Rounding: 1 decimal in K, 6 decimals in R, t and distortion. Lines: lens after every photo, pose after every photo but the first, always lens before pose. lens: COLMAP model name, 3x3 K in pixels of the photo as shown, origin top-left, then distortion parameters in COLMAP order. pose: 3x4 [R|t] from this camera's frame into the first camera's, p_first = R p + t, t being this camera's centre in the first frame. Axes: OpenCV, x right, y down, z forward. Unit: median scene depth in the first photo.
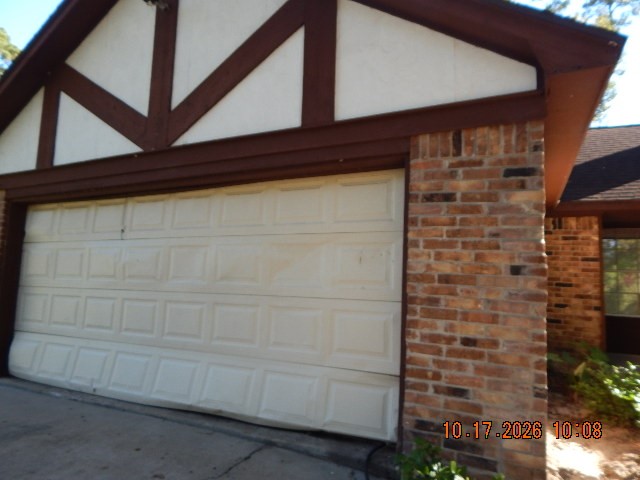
lens RADIAL K [[424.3, 0, 321.4], [0, 424.3, 240.6], [0, 0, 1]] dist [-0.014070, -0.001599]
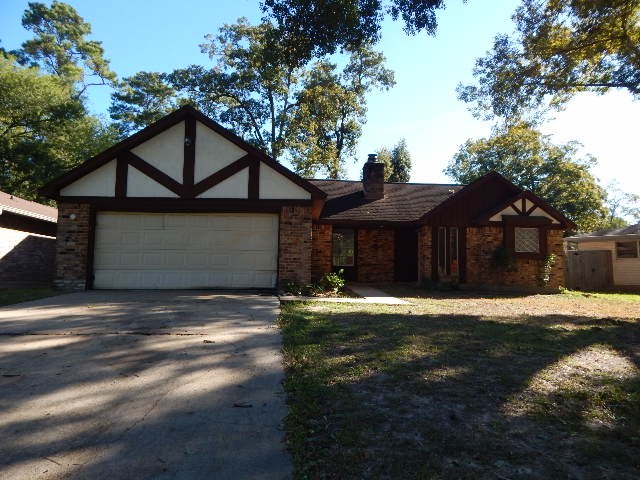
lens RADIAL K [[424.3, 0, 321.4], [0, 424.3, 240.6], [0, 0, 1]] dist [-0.014070, -0.001599]
pose [[0.874498, 0.021692, 0.484544, -0.975902], [-0.035884, 0.999155, 0.020033, -0.024442], [-0.483700, -0.034906, 0.874537, -1.866265]]
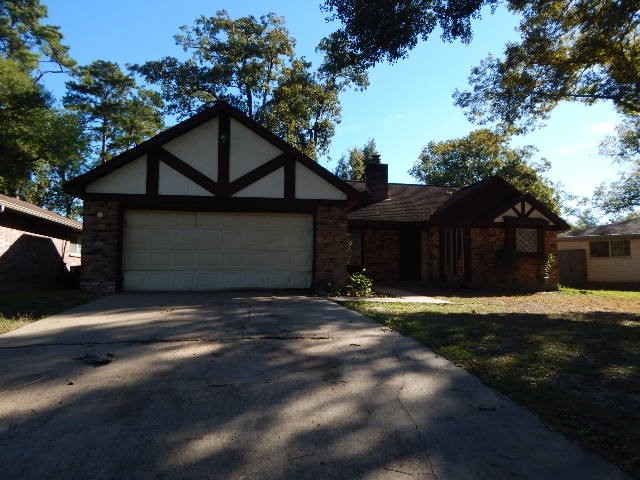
lens RADIAL K [[424.3, 0, 321.4], [0, 424.3, 240.6], [0, 0, 1]] dist [-0.014070, -0.001599]
pose [[0.814939, 0.021368, 0.579153, -1.455502], [-0.040864, 0.998951, 0.020644, -0.019344], [-0.578104, -0.040490, 0.814958, -1.580761]]
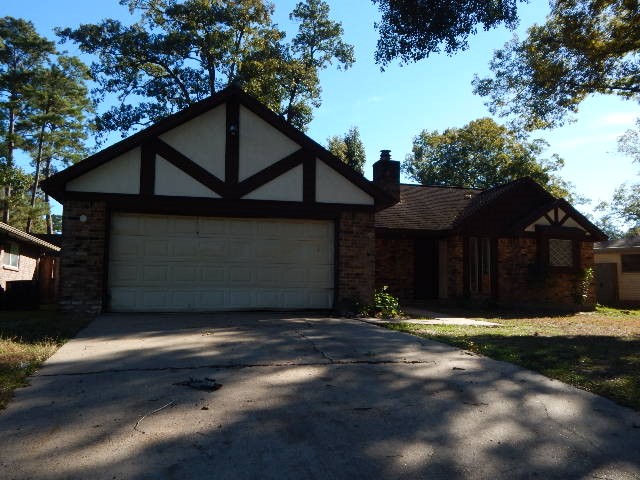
lens RADIAL K [[531.9, 0, 319.9], [0, 531.9, 237.9], [0, 0, 1]] dist [-0.024556, 0.006955]
pose [[0.765082, 0.042273, 0.642544, -1.864435], [-0.050377, 0.998714, -0.005721, -0.016149], [-0.641959, -0.027992, 0.766228, -1.486385]]
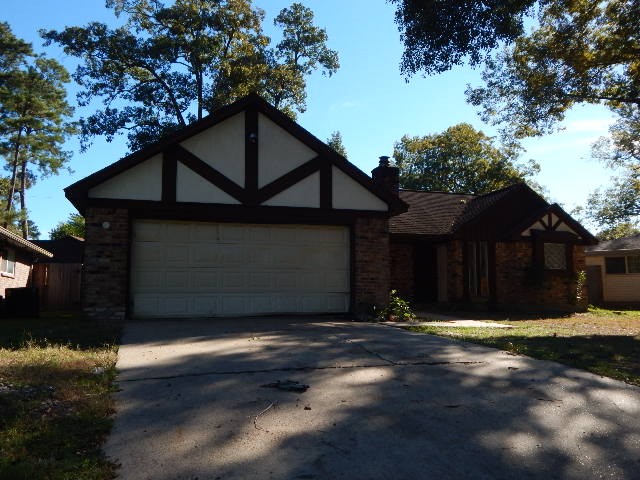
lens RADIAL K [[531.9, 0, 319.9], [0, 531.9, 237.9], [0, 0, 1]] dist [-0.024556, 0.006955]
pose [[0.732780, 0.044510, 0.679008, -2.089604], [-0.046087, 0.998813, -0.015737, -0.011808], [-0.678903, -0.019761, 0.733962, -1.372155]]
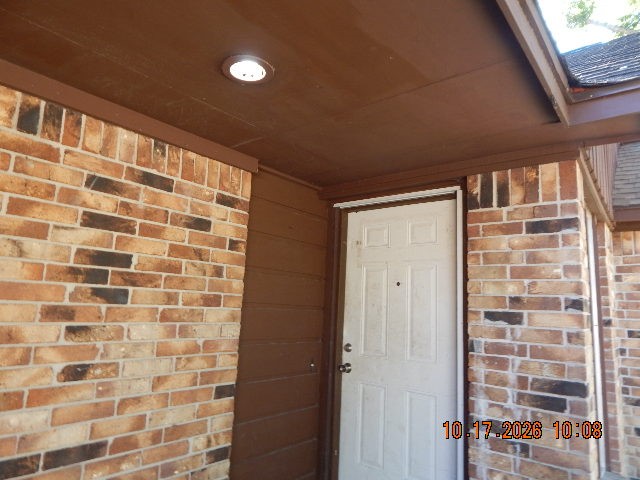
lens RADIAL K [[424.3, 0, 321.4], [0, 424.3, 240.6], [0, 0, 1]] dist [-0.014070, -0.001599]
pose [[0.238441, 0.132016, 0.962142, 1.209165], [-0.134828, 0.985623, -0.101824, 0.084755], [-0.961752, -0.105445, 0.252812, 1.301281]]
